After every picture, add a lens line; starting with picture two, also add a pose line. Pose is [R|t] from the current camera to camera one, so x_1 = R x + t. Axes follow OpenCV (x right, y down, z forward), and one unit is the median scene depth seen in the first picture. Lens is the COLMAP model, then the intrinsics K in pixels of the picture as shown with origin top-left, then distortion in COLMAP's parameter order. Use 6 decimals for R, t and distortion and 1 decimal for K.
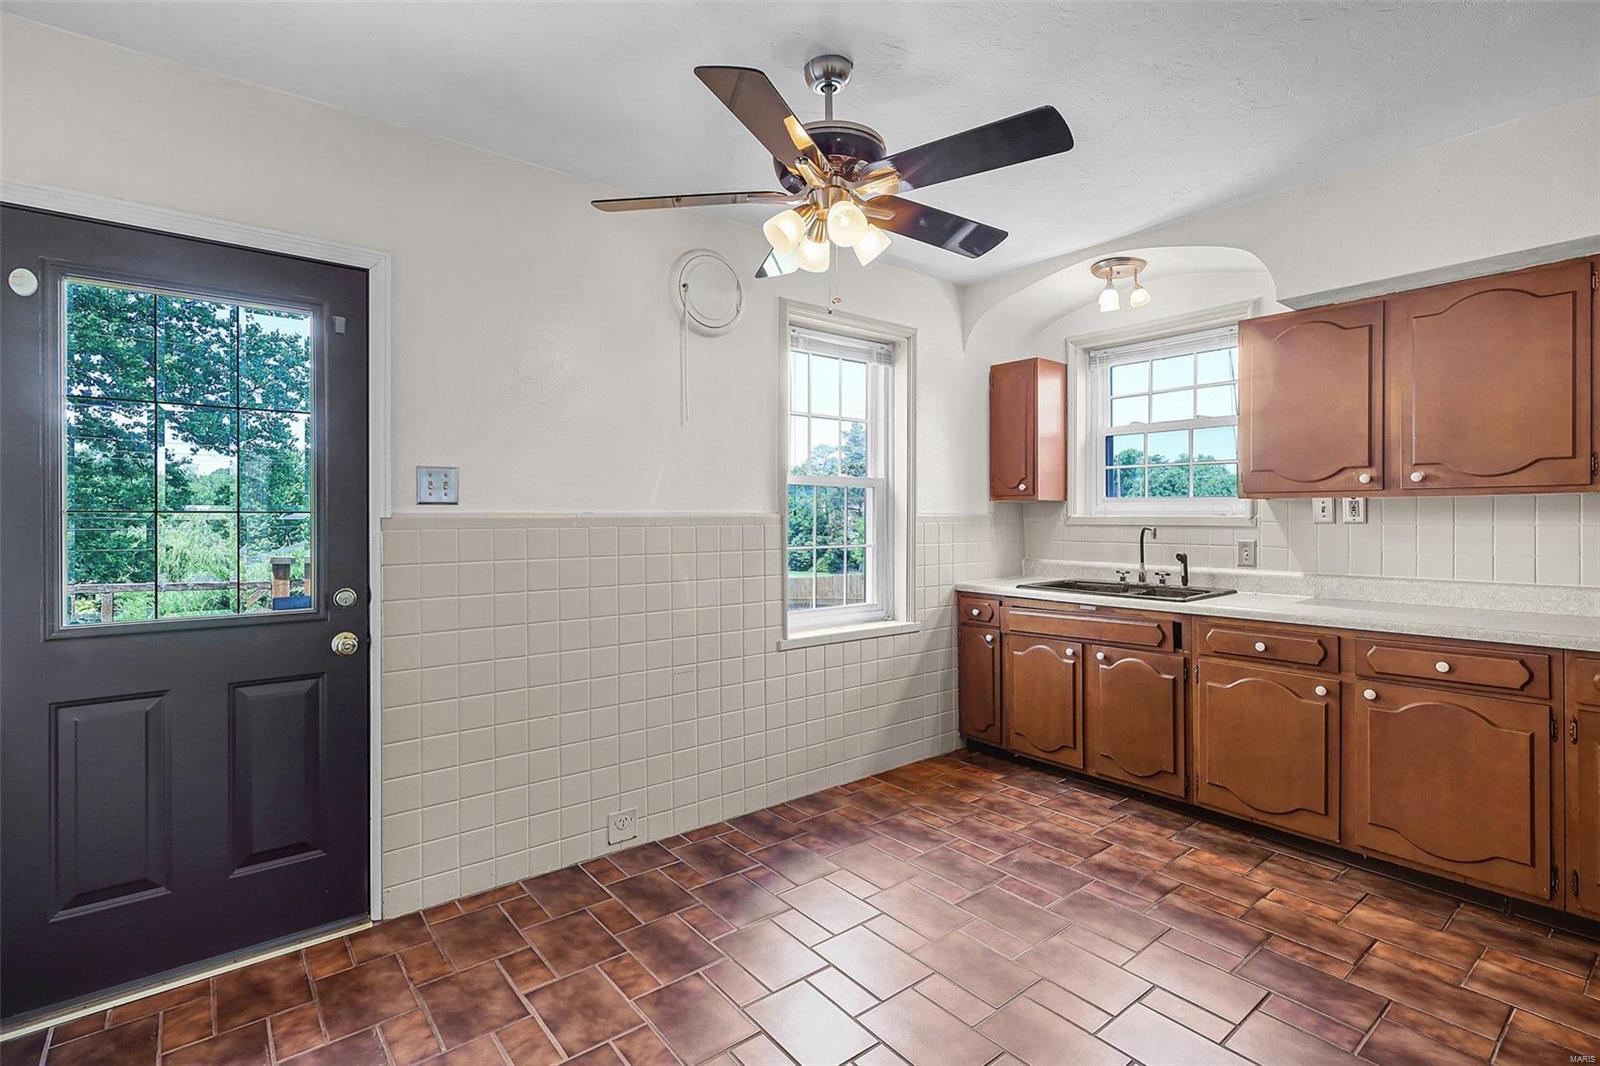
lens RADIAL K [[749.7, 0, 799.4], [0, 749.7, 517.8], [0, 0, 1]] dist [0.002195, -0.000034]
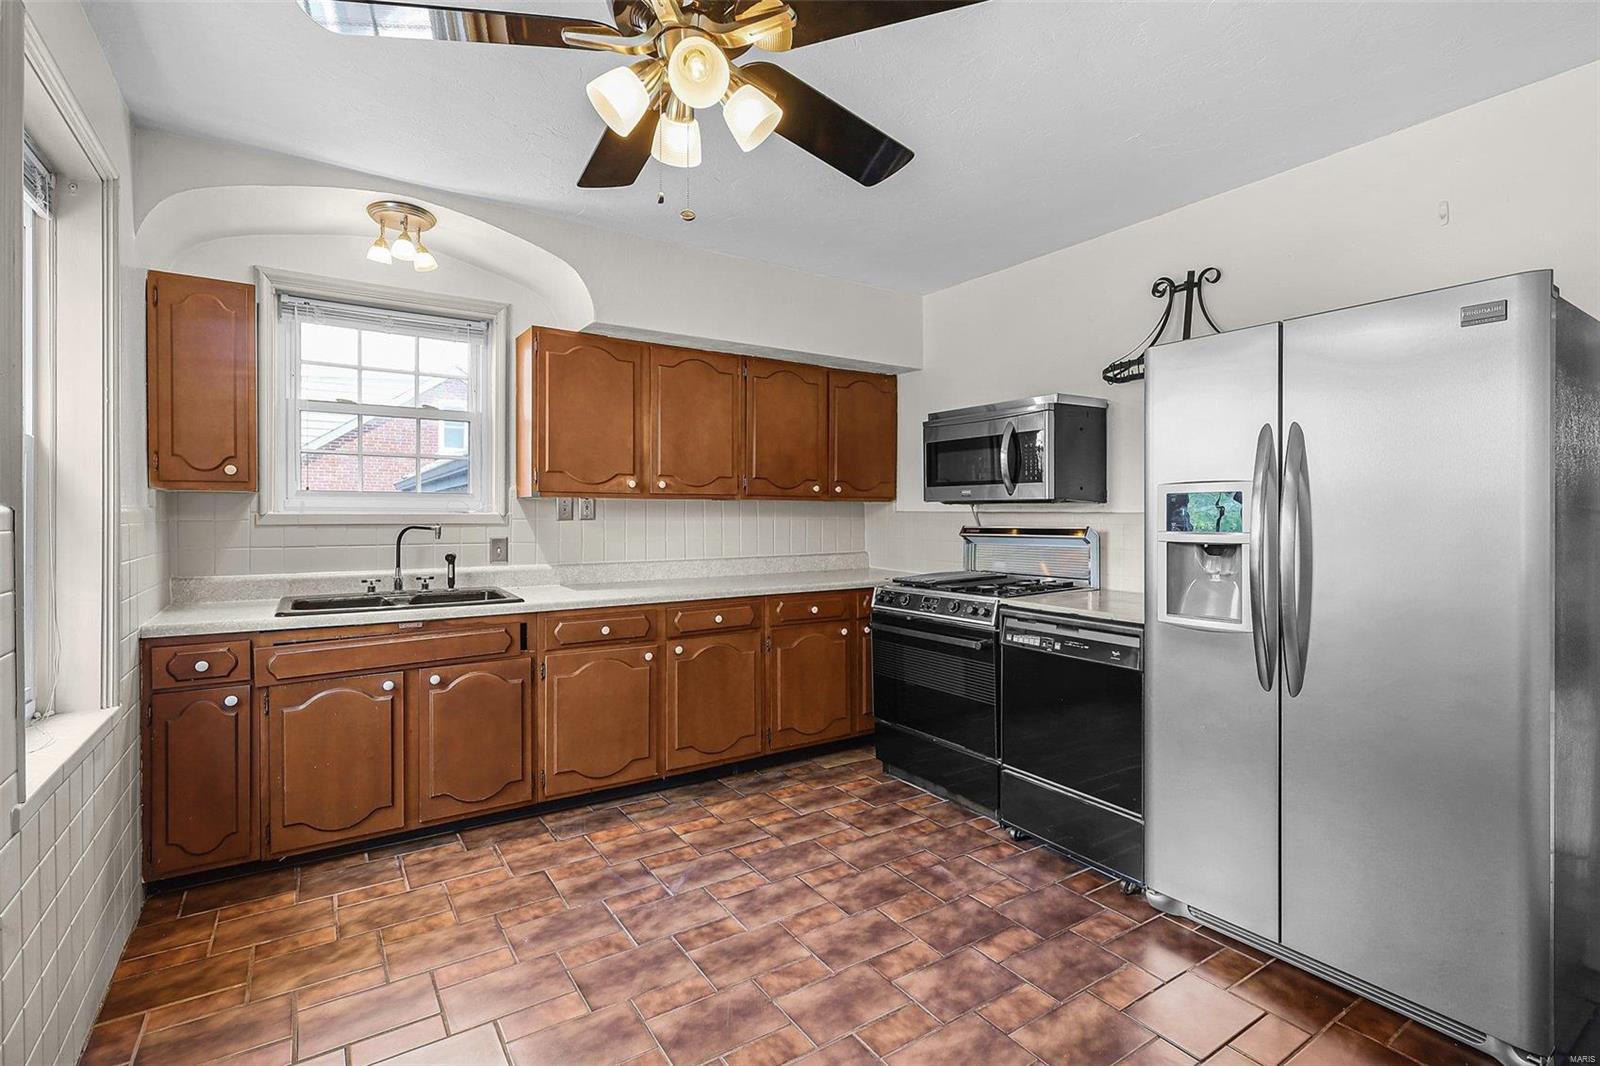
lens RADIAL K [[749.7, 0, 799.7], [0, 749.7, 520.0], [0, 0, 1]] dist [0.002195, -0.000034]
pose [[0.085732, -0.005556, 0.996303, -0.439891], [0.001308, 0.999984, 0.005464, 0.001473], [-0.996317, 0.000835, 0.085738, 0.573036]]
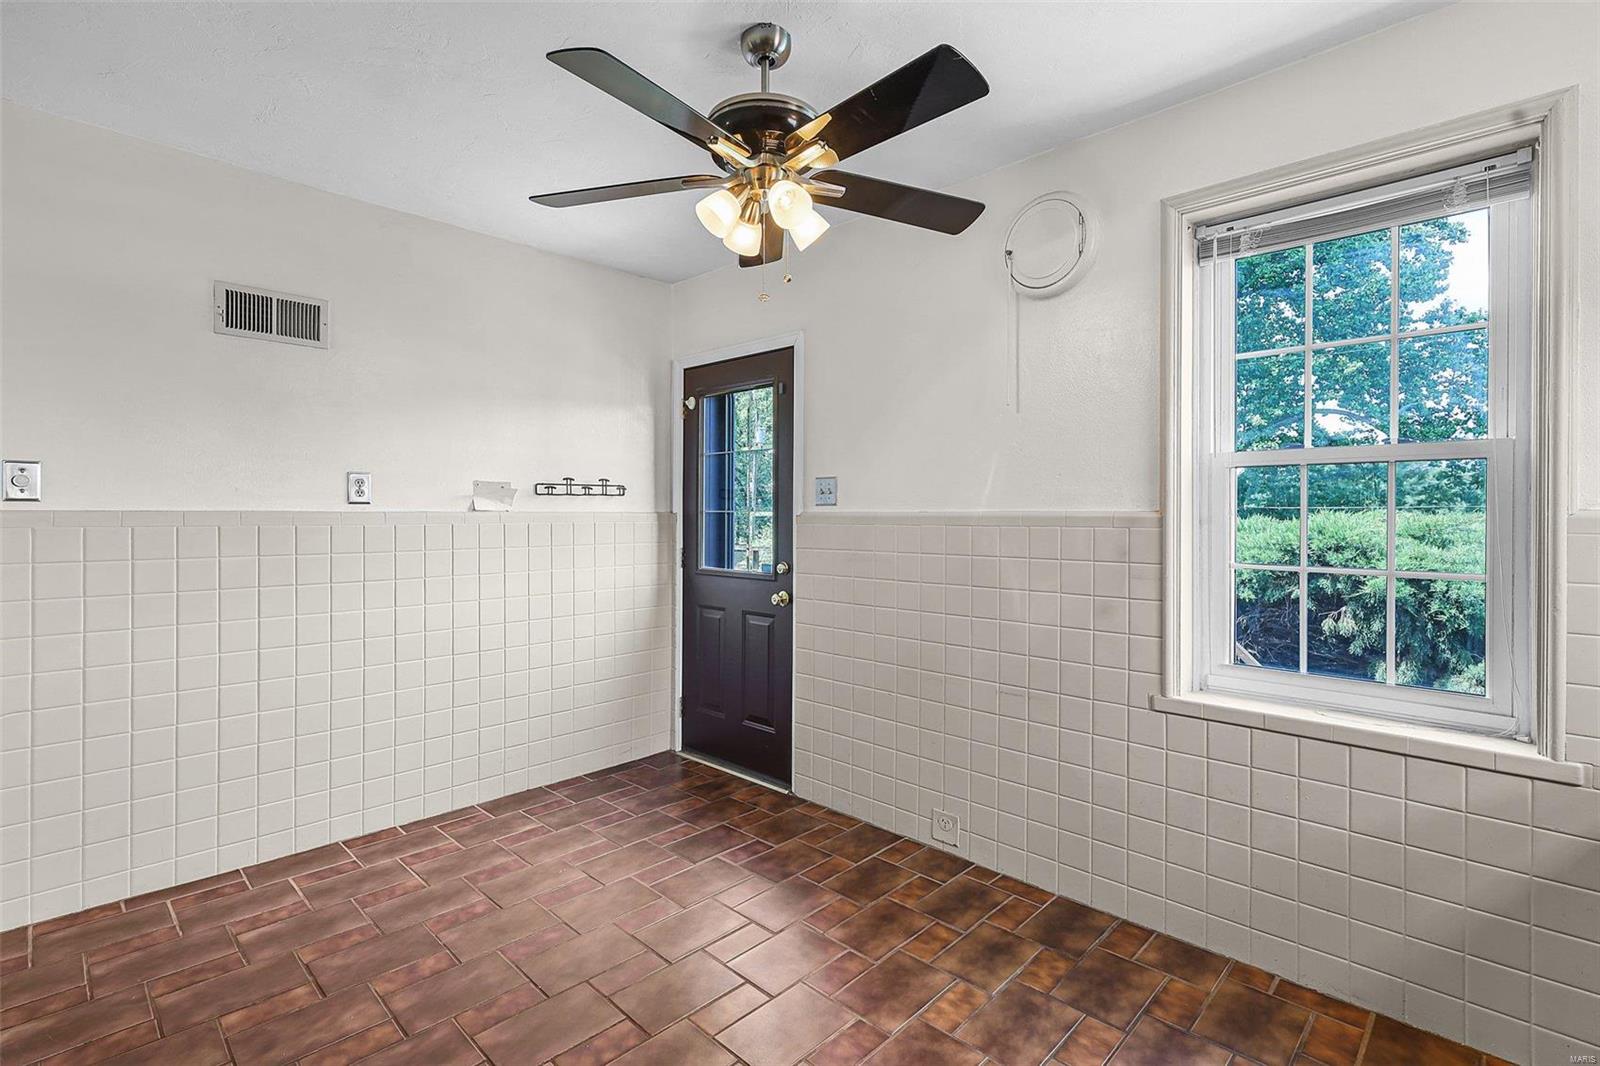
lens RADIAL K [[749.7, 0, 800.4], [0, 749.7, 515.5], [0, 0, 1]] dist [0.002195, -0.000034]
pose [[0.126503, 0.003295, -0.991961, 0.672064], [-0.006219, 0.999977, 0.002528, -0.002789], [0.991947, 0.005849, 0.126521, 0.634137]]
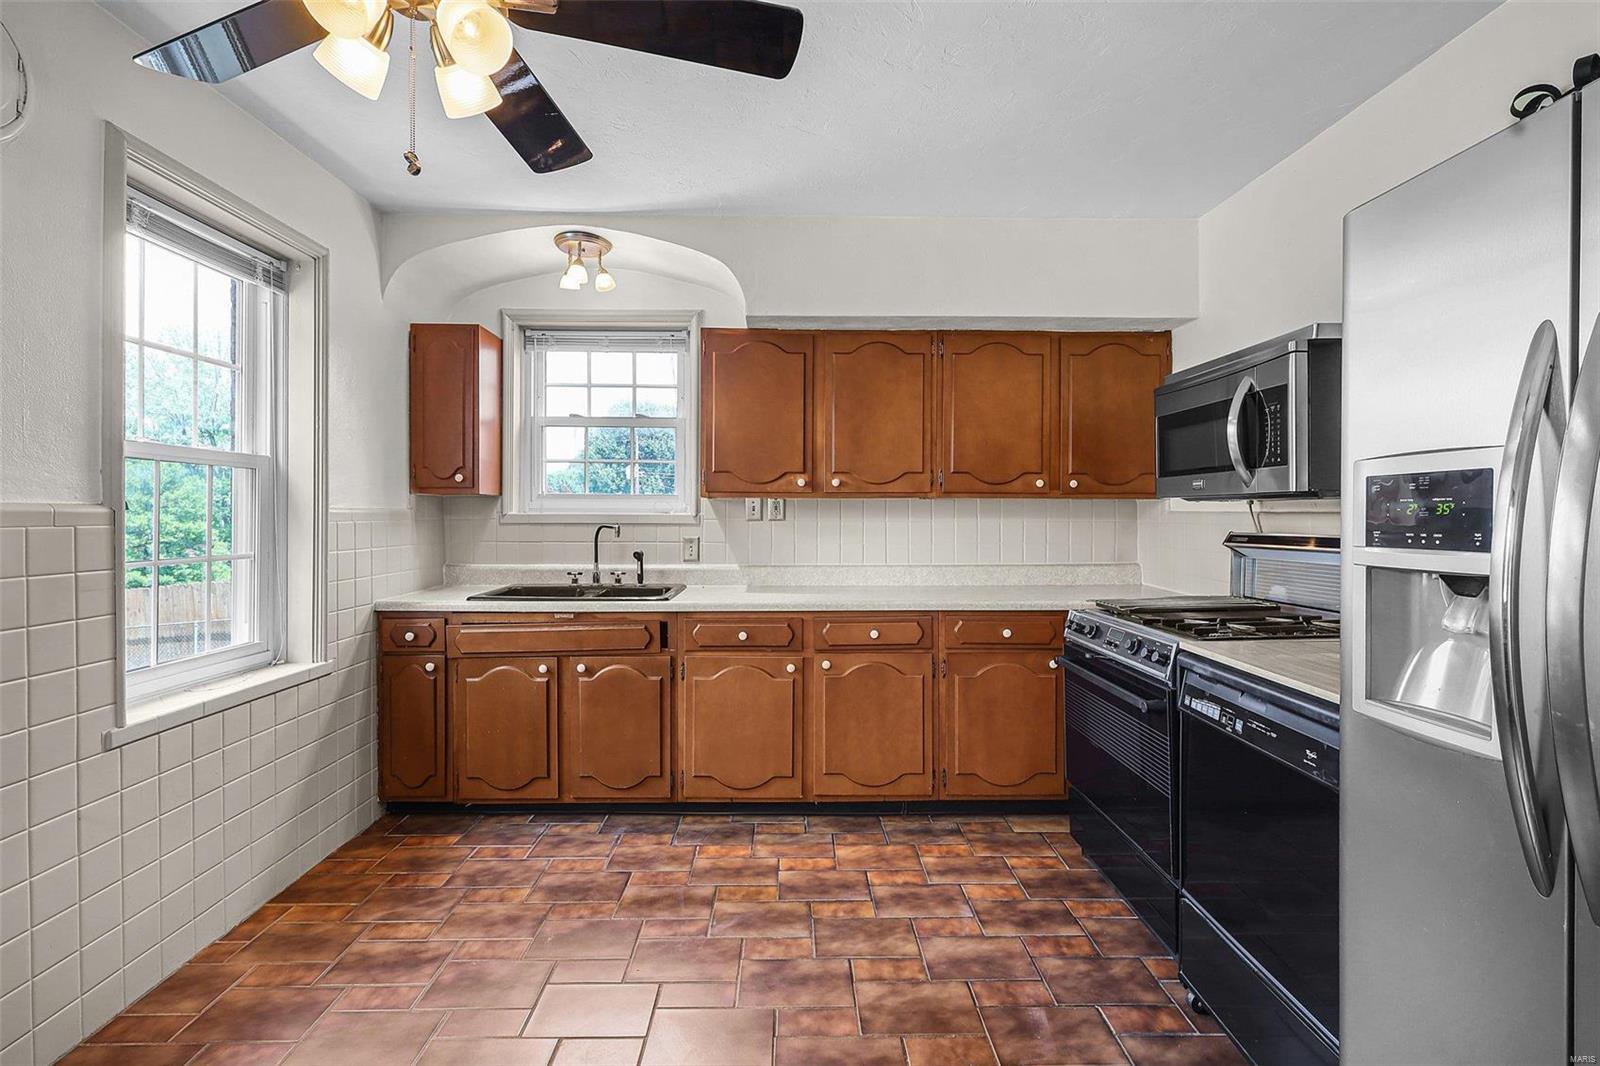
lens RADIAL K [[749.7, 0, 799.5], [0, 749.7, 519.6], [0, 0, 1]] dist [0.002195, -0.000034]
pose [[0.610506, -0.001864, 0.792009, -0.169608], [-0.001668, 0.999992, 0.003639, 0.001737], [-0.792010, -0.003543, 0.610498, 0.264270]]
